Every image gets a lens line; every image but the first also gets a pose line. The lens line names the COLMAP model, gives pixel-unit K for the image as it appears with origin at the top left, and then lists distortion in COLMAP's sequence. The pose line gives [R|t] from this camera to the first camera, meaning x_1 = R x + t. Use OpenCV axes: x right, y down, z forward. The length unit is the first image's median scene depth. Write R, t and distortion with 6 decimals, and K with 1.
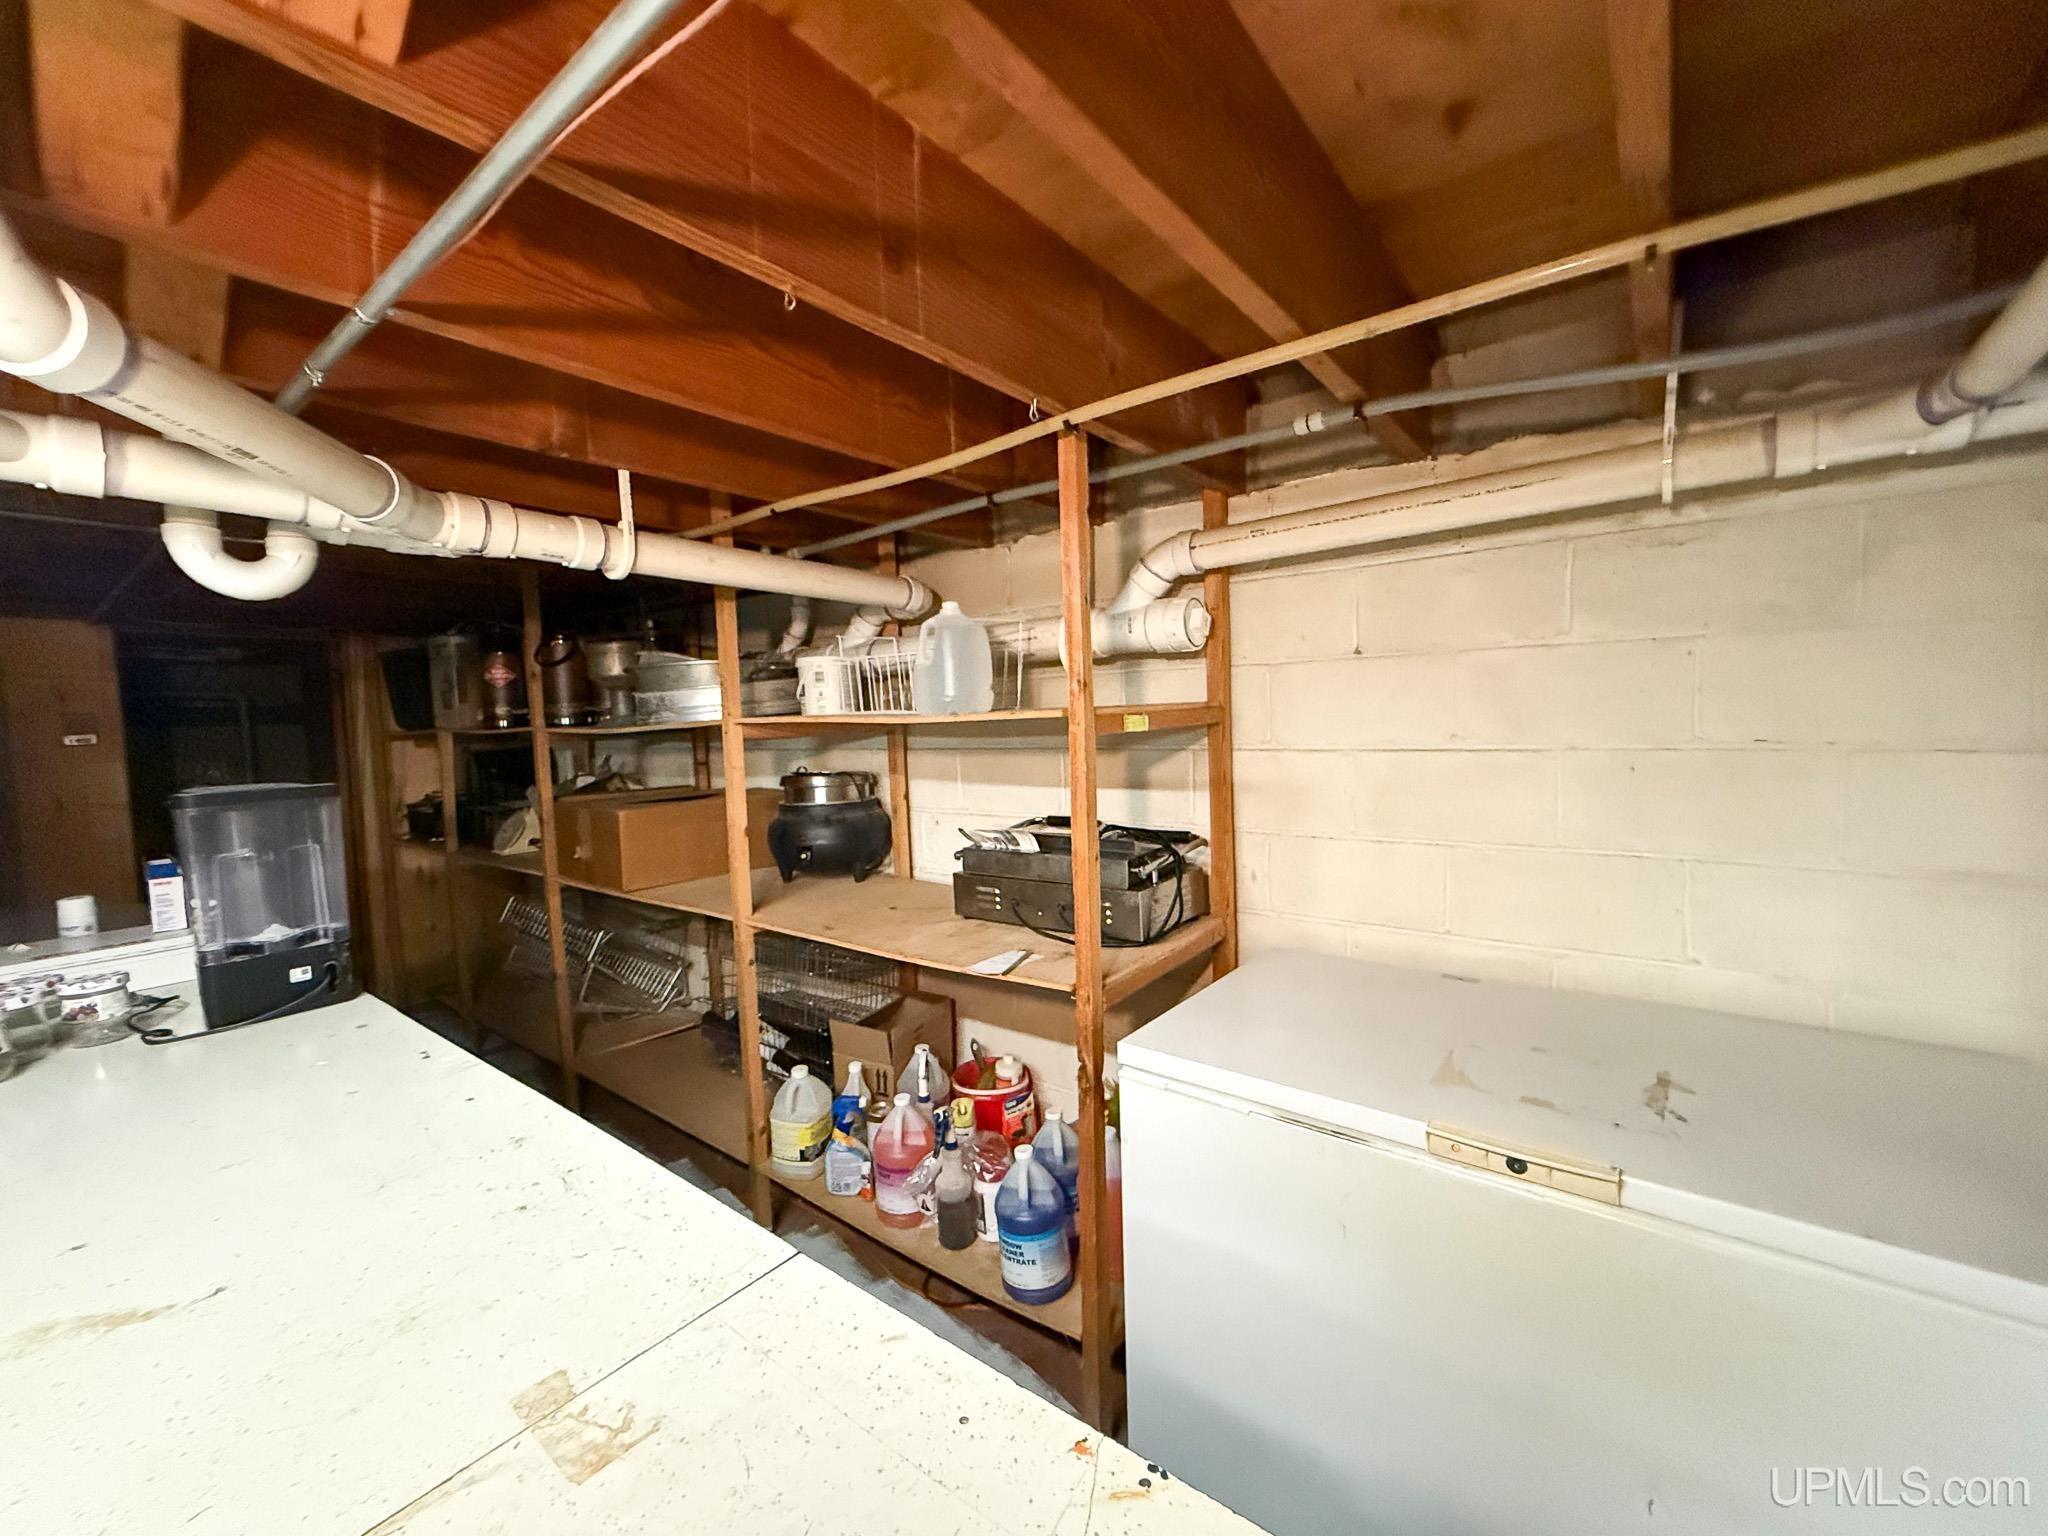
lens RADIAL K [[833.5, 0, 1024.8], [0, 833.5, 770.8], [0, 0, 1]] dist [0.001664, 0.000070]
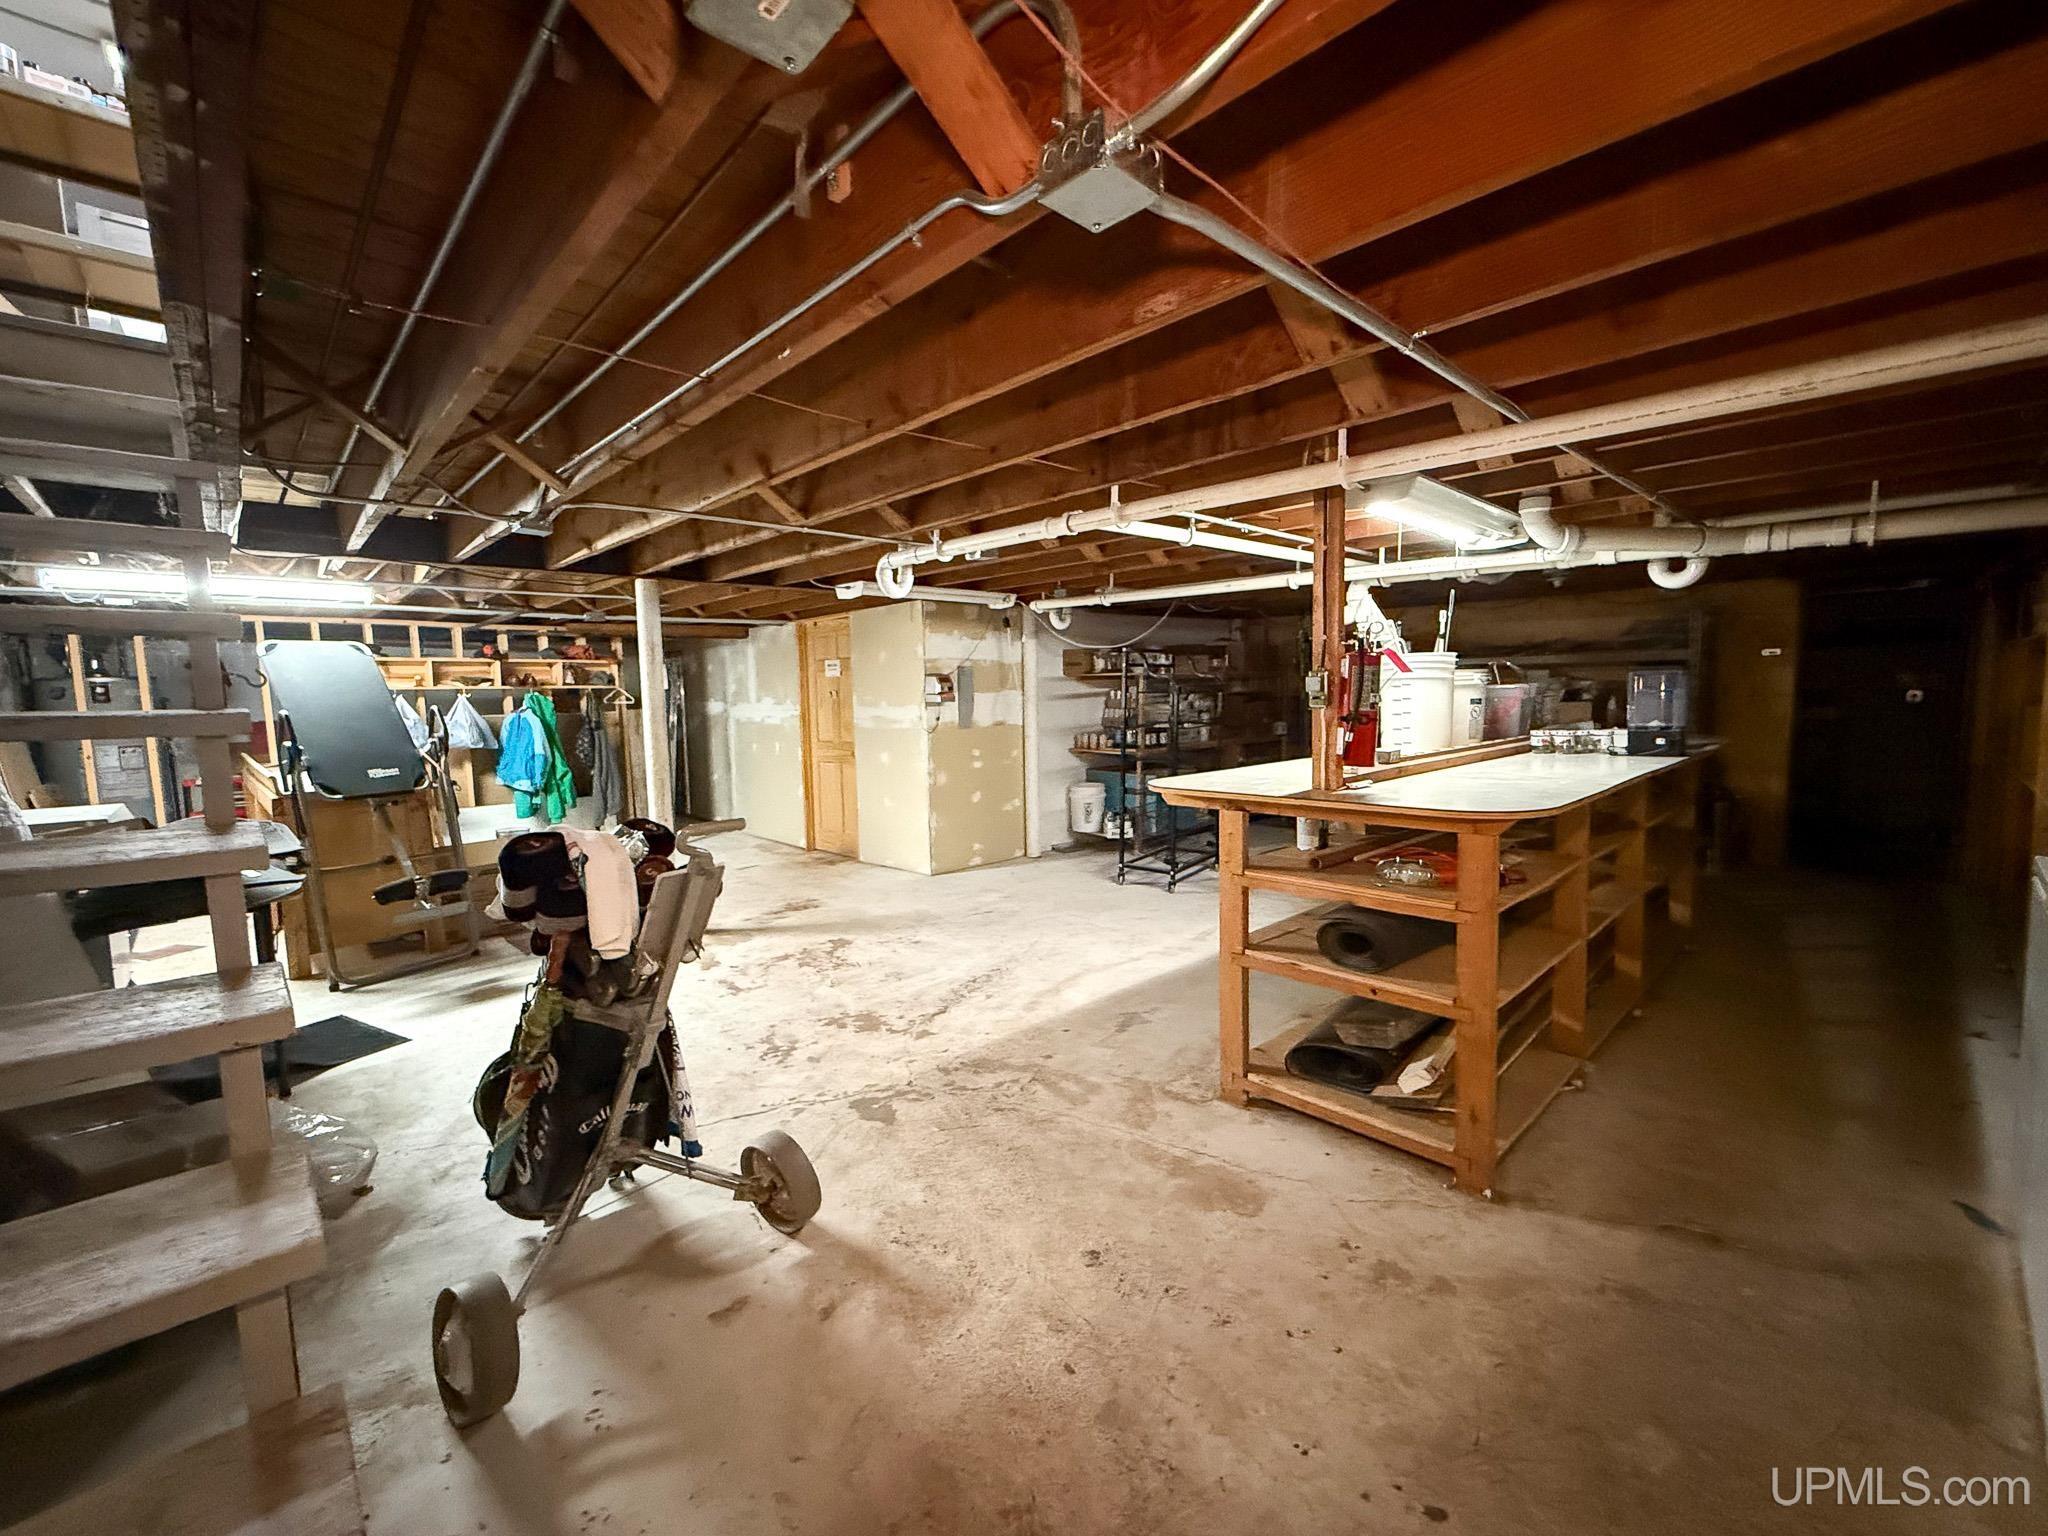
lens RADIAL K [[833.5, 0, 1018.8], [0, 833.5, 769.2], [0, 0, 1]] dist [0.001664, 0.000070]
pose [[-0.155801, 0.121365, -0.980304, 1.877718], [-0.027924, 0.991486, 0.127187, 0.059719], [0.987394, 0.047190, -0.151086, -0.521834]]
